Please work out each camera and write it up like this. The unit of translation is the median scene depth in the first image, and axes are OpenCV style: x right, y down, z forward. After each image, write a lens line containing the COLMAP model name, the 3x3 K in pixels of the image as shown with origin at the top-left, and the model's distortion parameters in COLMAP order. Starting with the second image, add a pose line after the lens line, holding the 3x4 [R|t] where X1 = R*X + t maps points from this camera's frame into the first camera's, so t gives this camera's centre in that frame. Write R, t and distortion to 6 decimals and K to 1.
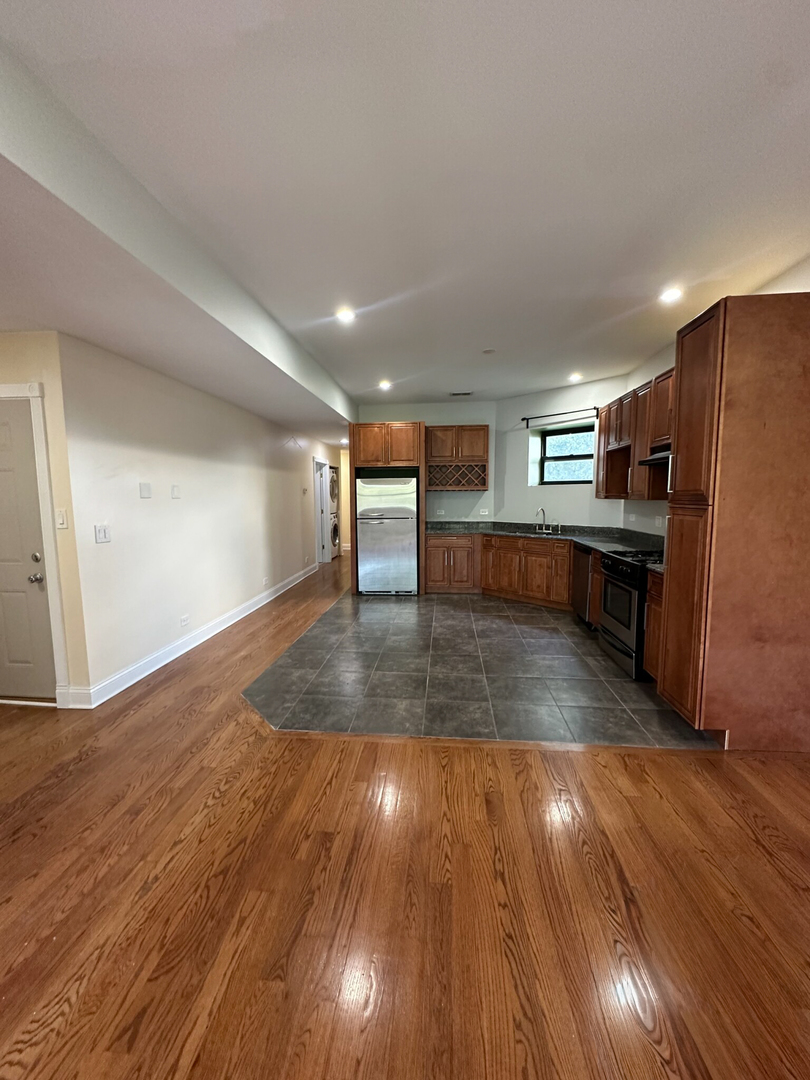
lens RADIAL K [[431.8, 0, 404.4], [0, 431.8, 540.4], [0, 0, 1]] dist [-0.006056, 0.001454]
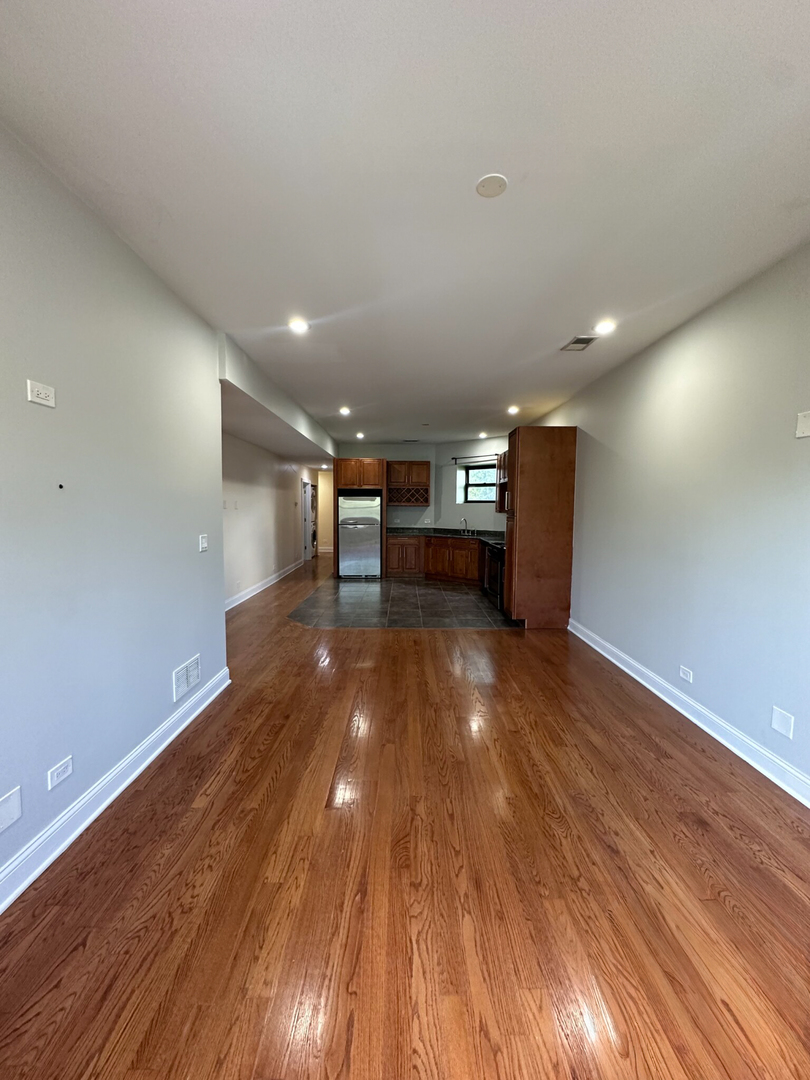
lens RADIAL K [[431.8, 0, 405.9], [0, 431.8, 541.4], [0, 0, 1]] dist [-0.006056, 0.001454]
pose [[0.994911, 0.007058, 0.100506, -0.036447], [-0.004434, 0.999644, -0.026307, 0.049691], [-0.100656, 0.025727, 0.994589, -0.519734]]
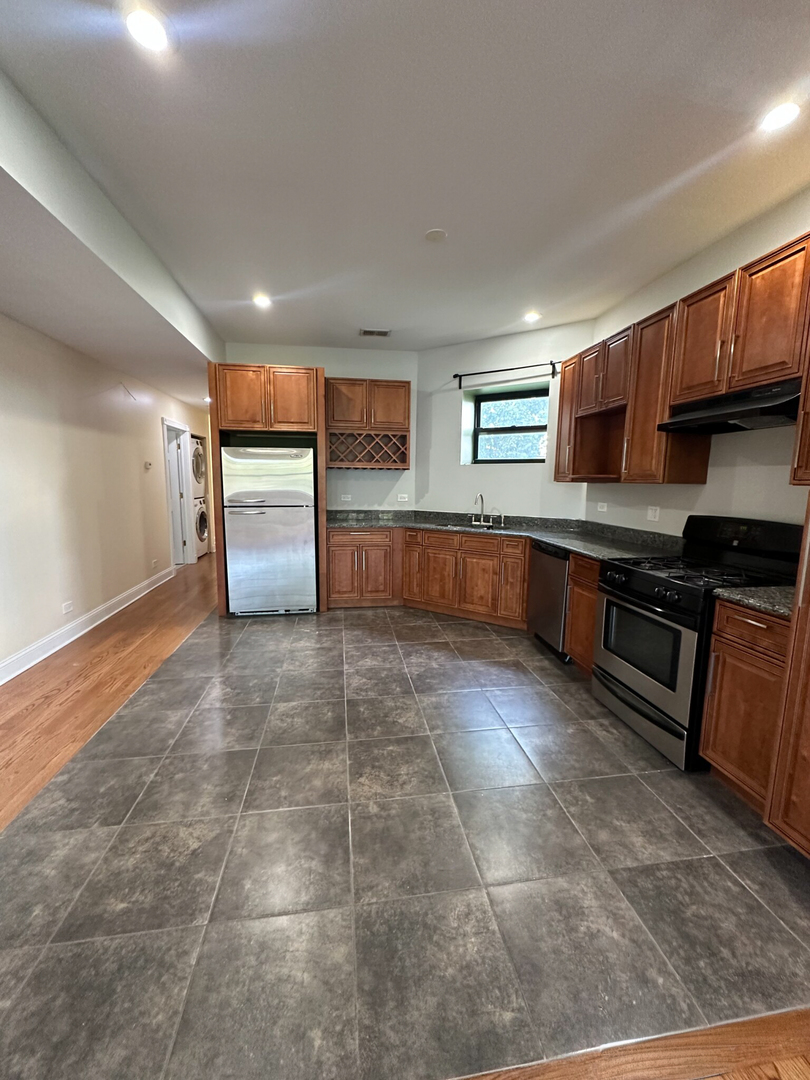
lens RADIAL K [[431.8, 0, 404.8], [0, 431.8, 540.4], [0, 0, 1]] dist [-0.006056, 0.001454]
pose [[0.969497, -0.016352, 0.244557, -0.001818], [0.007796, 0.999325, 0.035911, -0.022646], [-0.244979, -0.032909, 0.968970, 0.319477]]
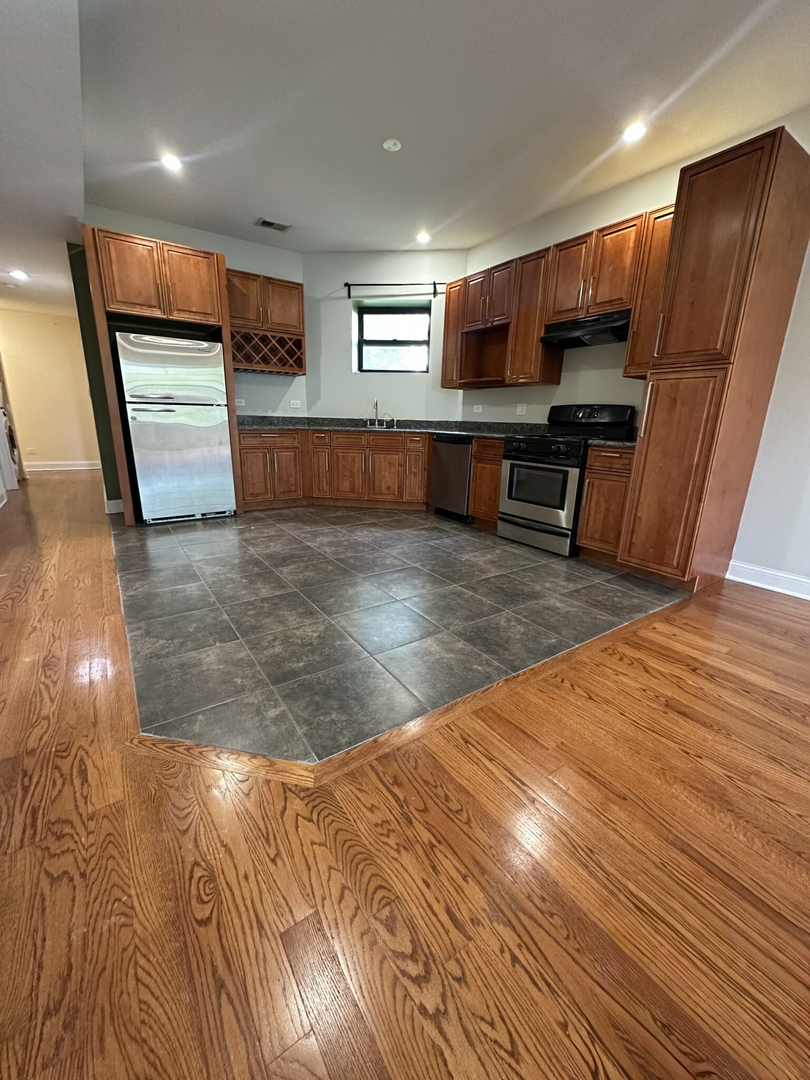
lens RADIAL K [[431.8, 0, 405.7], [0, 431.8, 541.2], [0, 0, 1]] dist [-0.006056, 0.001454]
pose [[0.763440, -0.151342, 0.627898, -0.254139], [0.037030, 0.980817, 0.191383, 0.047106], [-0.644817, -0.122858, 0.754399, 0.300098]]
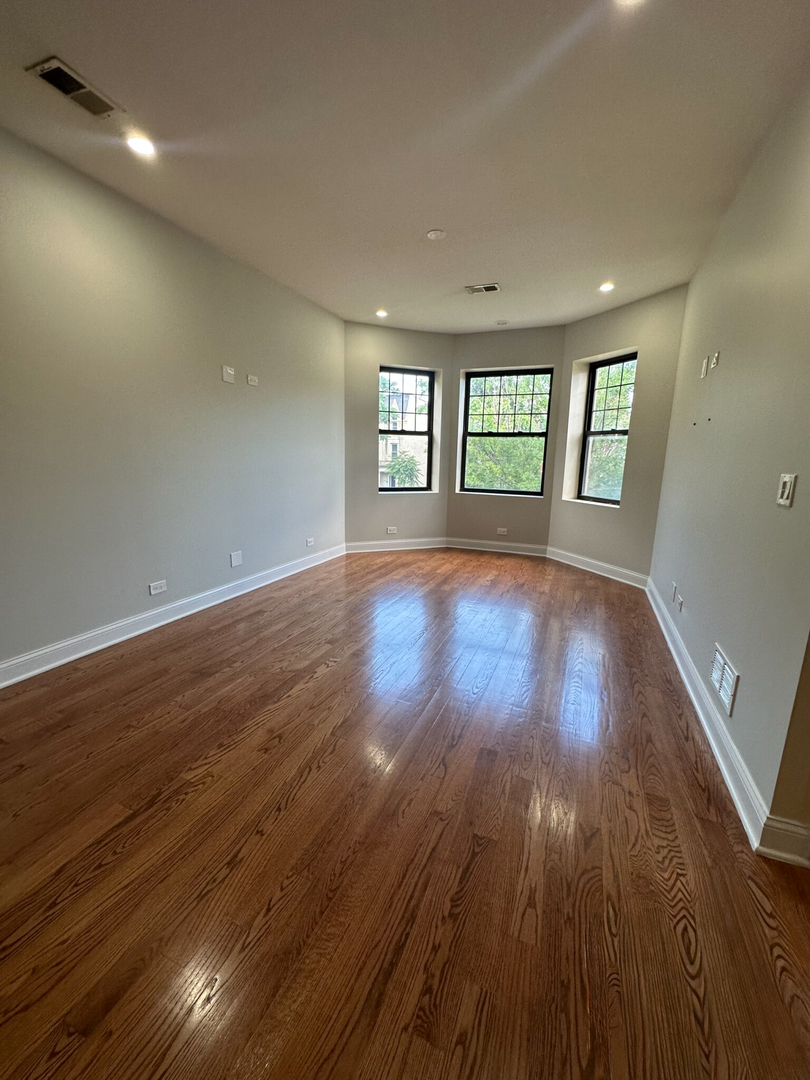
lens RADIAL K [[431.8, 0, 404.1], [0, 431.8, 540.9], [0, 0, 1]] dist [-0.006056, 0.001454]
pose [[-0.953575, -0.075741, 0.291476, -0.093273], [0.014471, 0.955215, 0.295559, -0.021674], [-0.300808, 0.286056, -0.909773, 0.468283]]
